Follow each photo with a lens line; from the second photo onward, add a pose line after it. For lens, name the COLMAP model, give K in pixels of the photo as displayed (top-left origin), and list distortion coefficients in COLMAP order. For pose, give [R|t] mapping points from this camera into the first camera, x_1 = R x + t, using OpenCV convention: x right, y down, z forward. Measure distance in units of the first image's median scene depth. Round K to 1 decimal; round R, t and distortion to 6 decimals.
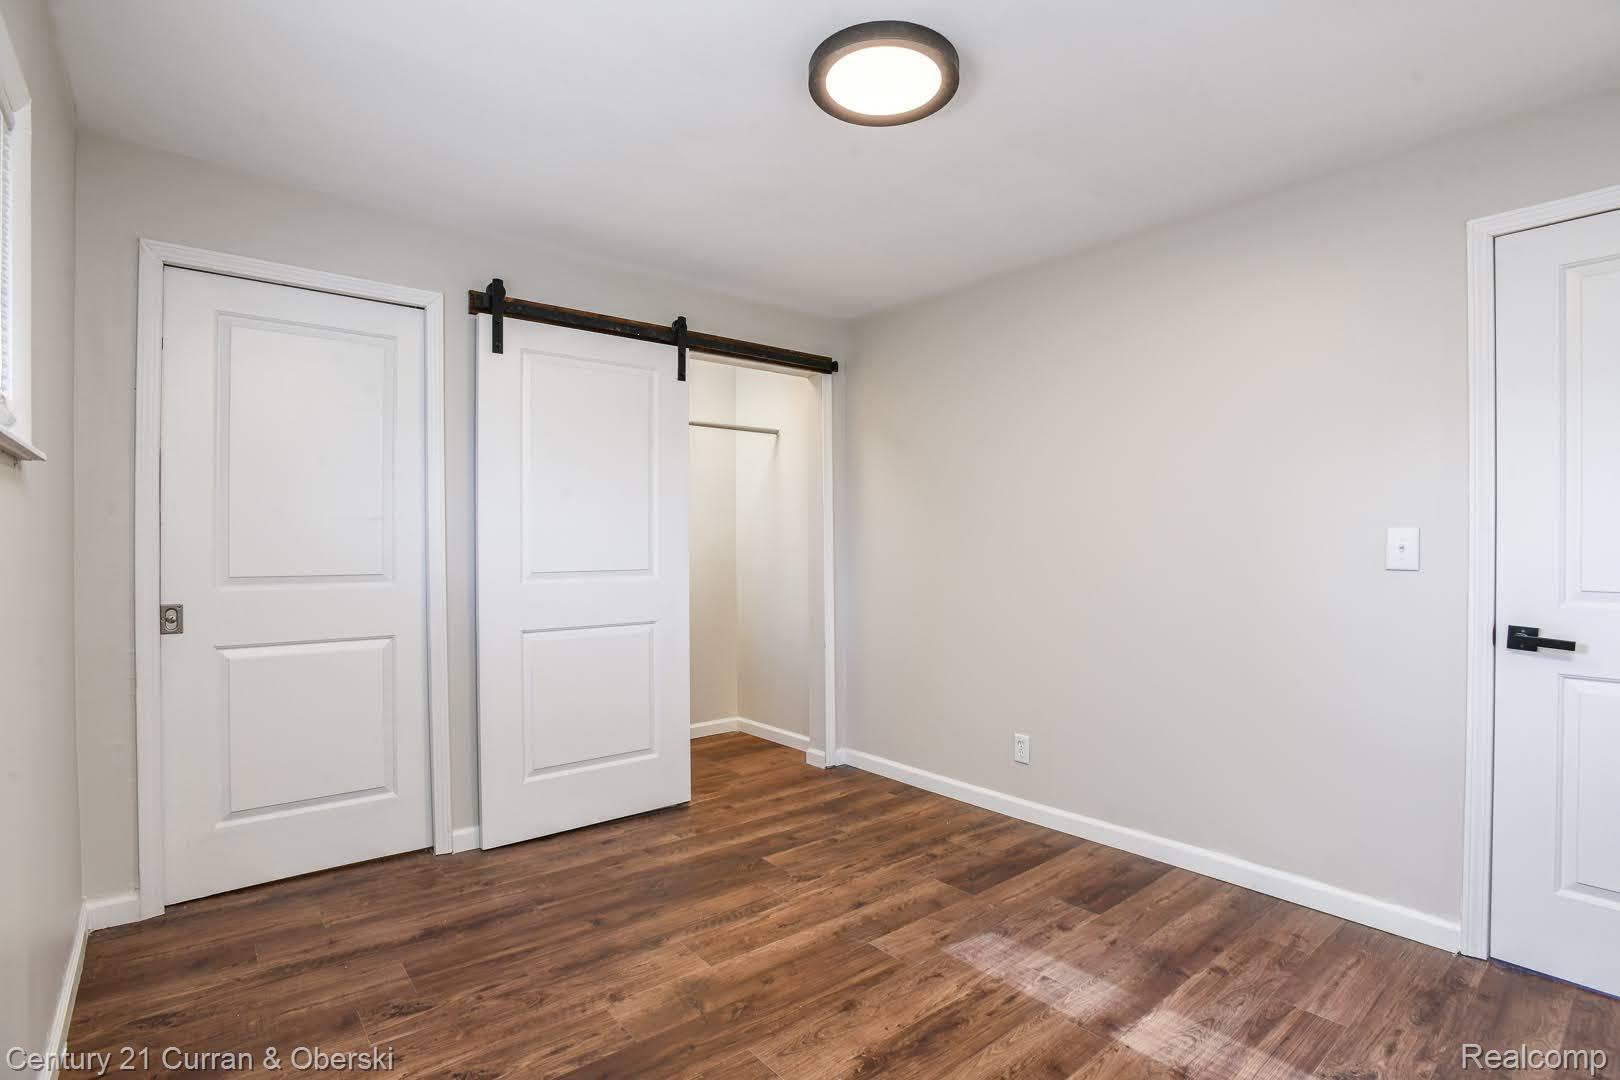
lens RADIAL K [[776.5, 0, 813.1], [0, 776.5, 541.9], [0, 0, 1]] dist [-0.055958, 0.019505]
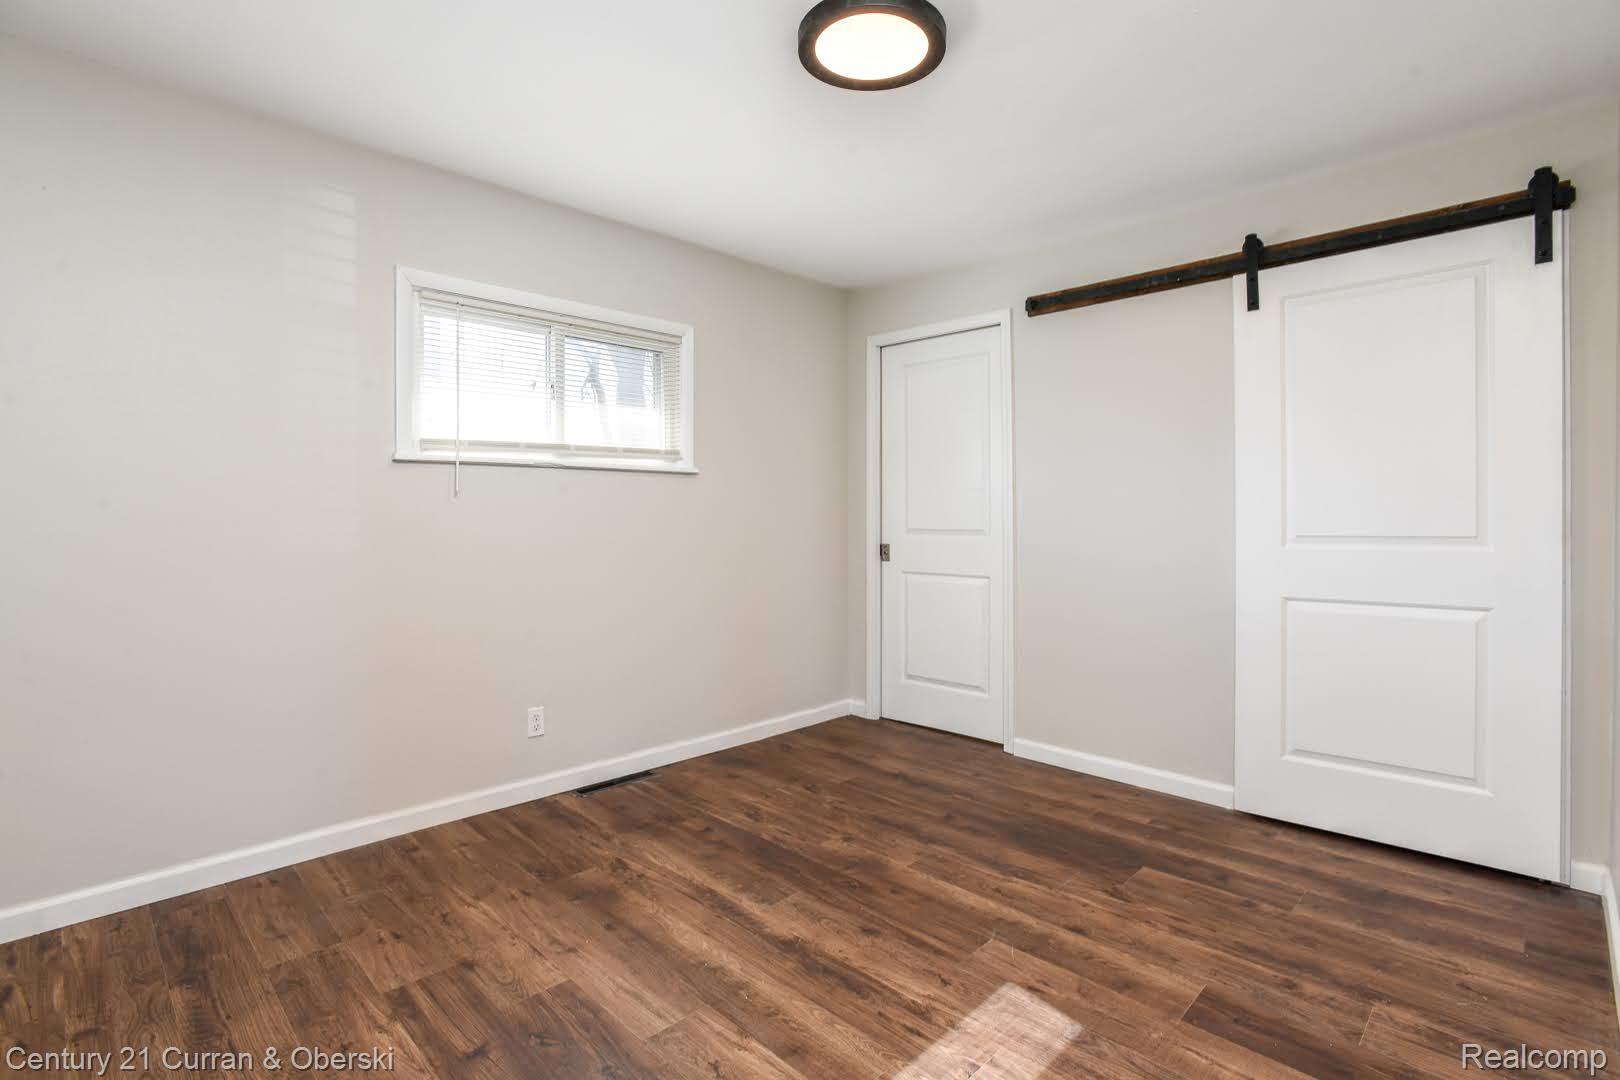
lens RADIAL K [[776.5, 0, 818.5], [0, 776.5, 524.0], [0, 0, 1]] dist [-0.055958, 0.019505]
pose [[0.100439, 0.008280, -0.994909, 0.893863], [0.004492, 0.999951, 0.008775, 0.020437], [0.994933, -0.005350, 0.100397, 0.664656]]
